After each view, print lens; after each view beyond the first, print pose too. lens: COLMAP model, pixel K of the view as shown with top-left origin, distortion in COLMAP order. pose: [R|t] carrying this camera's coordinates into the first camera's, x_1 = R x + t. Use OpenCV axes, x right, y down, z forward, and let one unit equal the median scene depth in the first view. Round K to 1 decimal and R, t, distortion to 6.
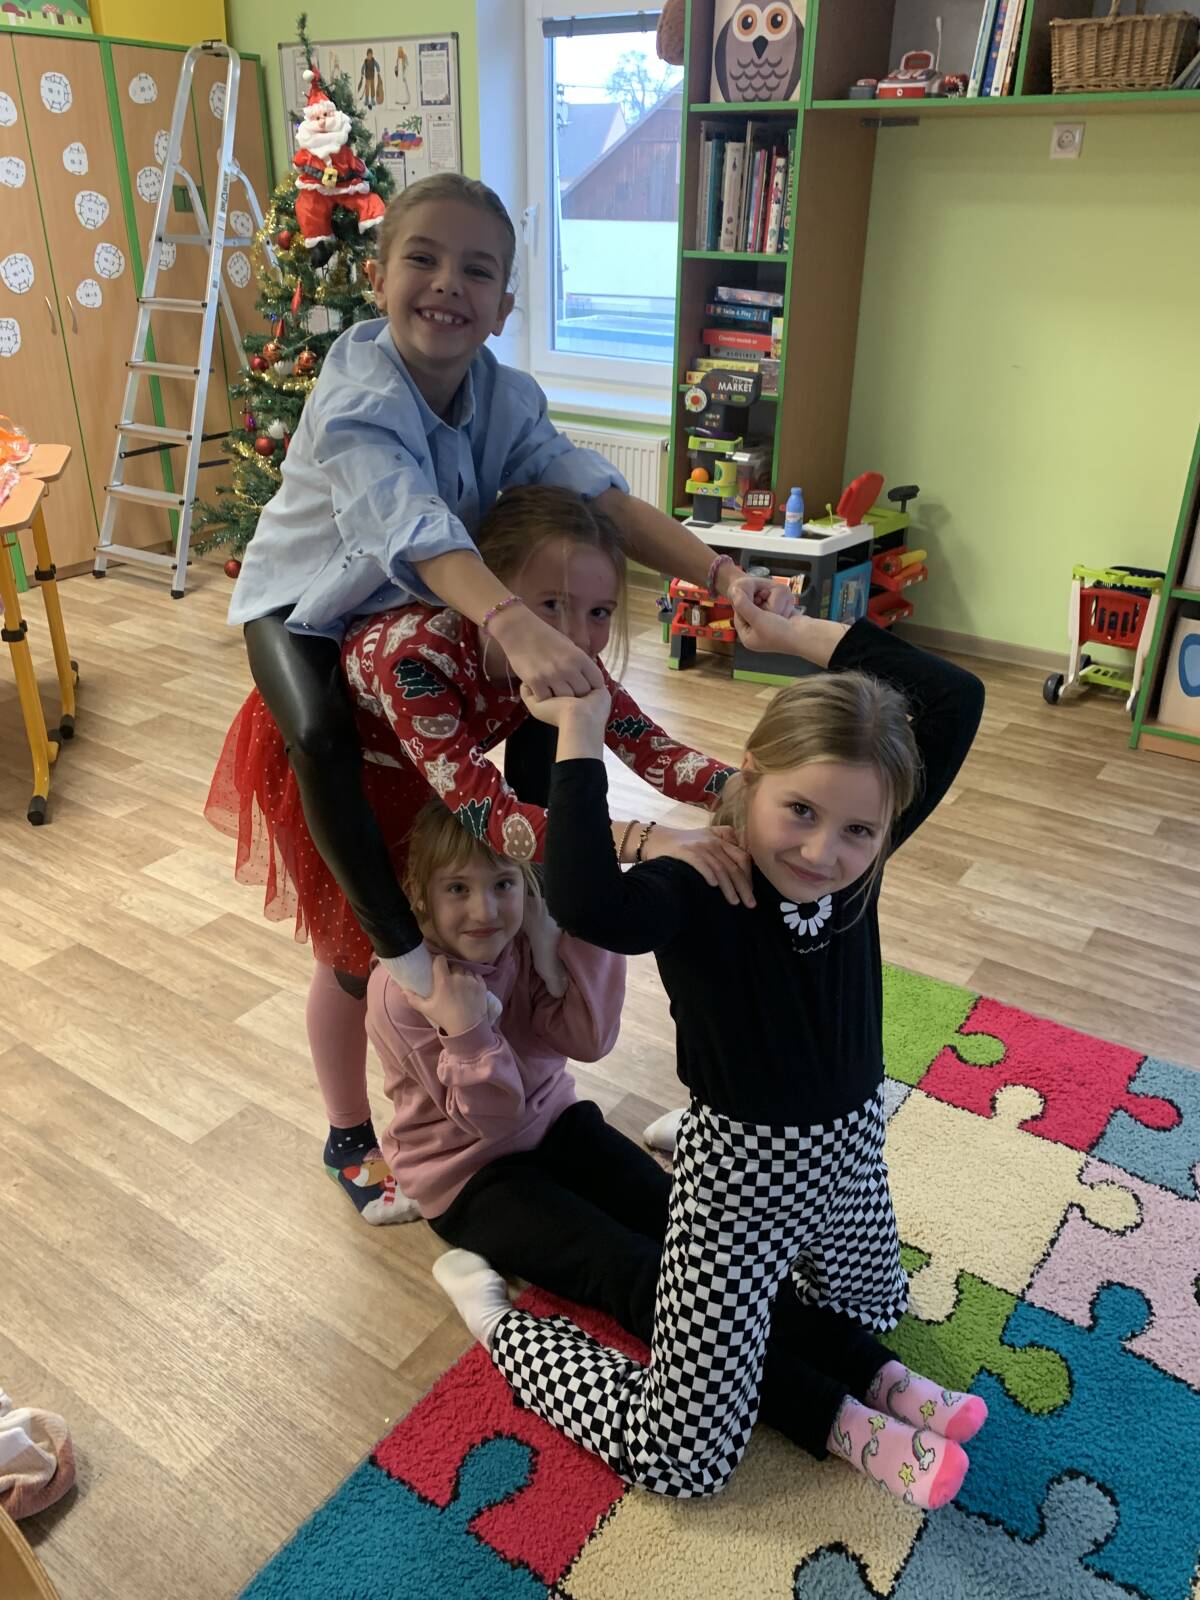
lens RADIAL K [[1226.2, 0, 600.6], [0, 1226.2, 802.8], [0, 0, 1]] dist [0.006505, -0.009042]
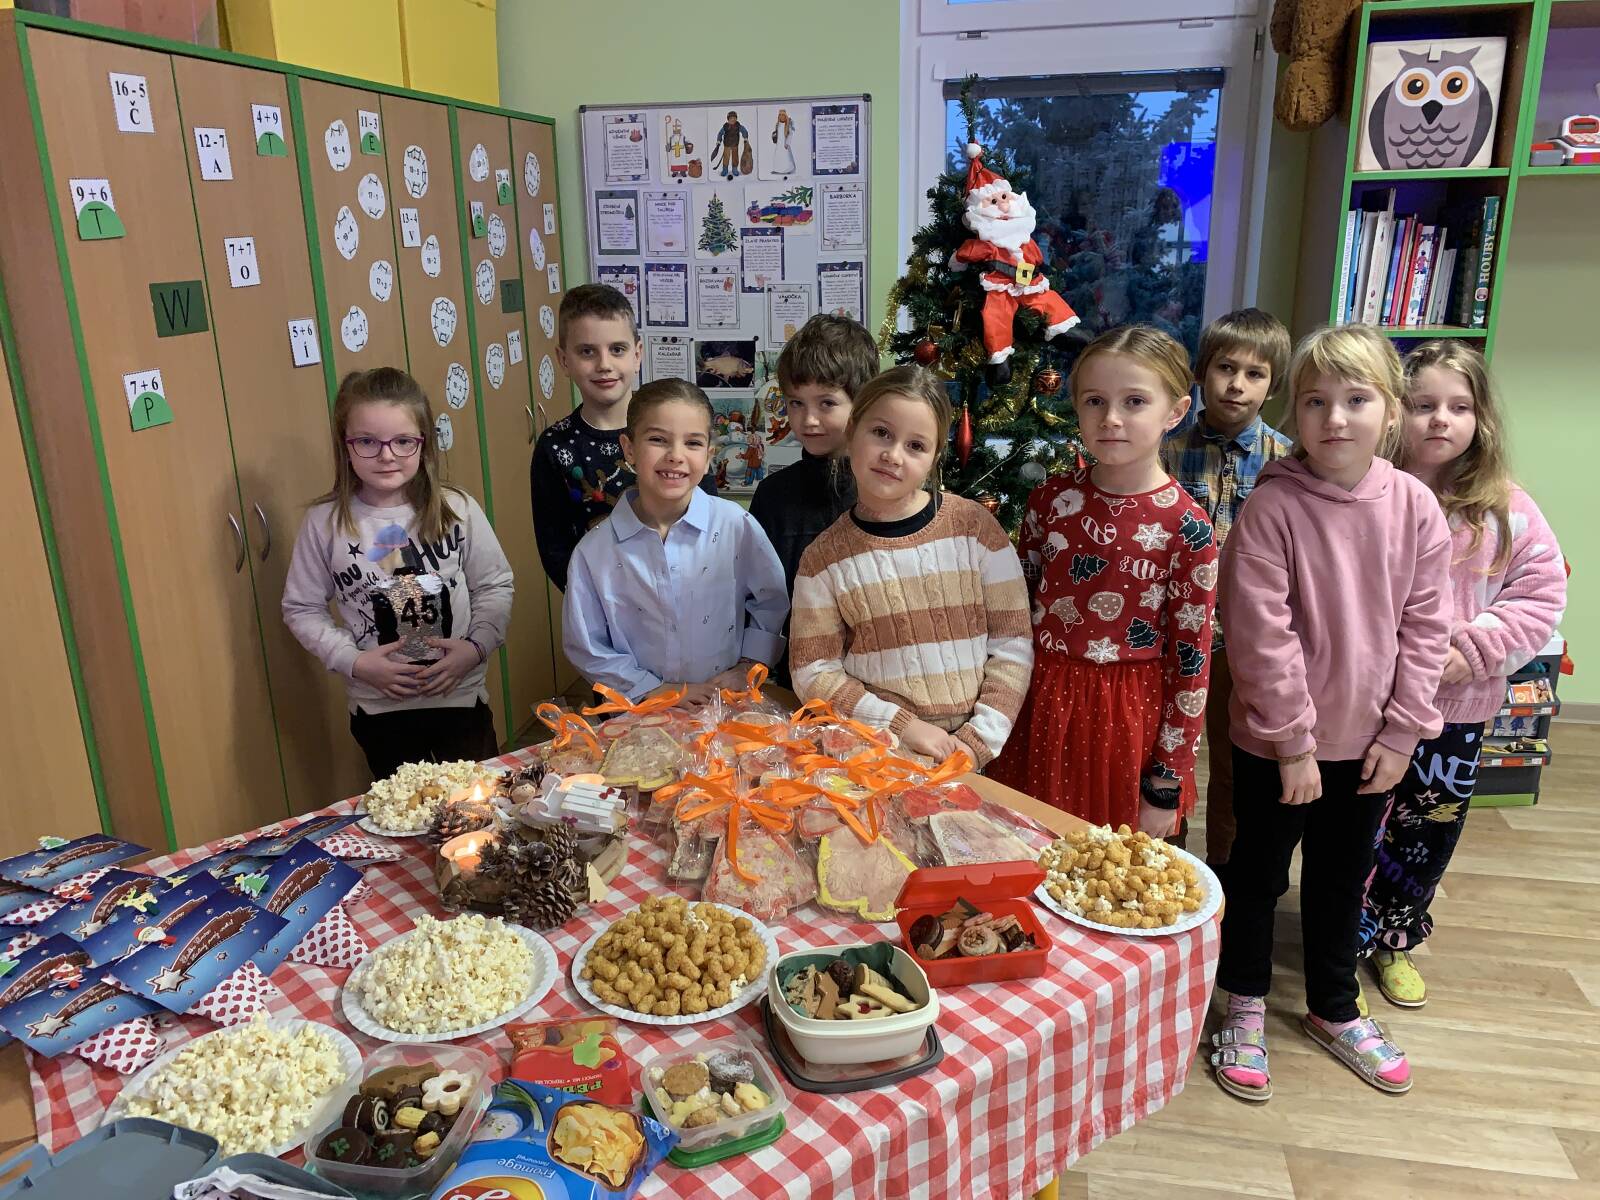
lens RADIAL K [[1226.2, 0, 799.5], [0, 1226.2, 595.0], [0, 0, 1]] dist [0.006505, -0.009042]
pose [[0.923988, -0.144507, 0.354067, -0.521029], [0.201599, 0.970819, -0.129878, -0.201571], [-0.324967, 0.191385, 0.926158, 0.313010]]
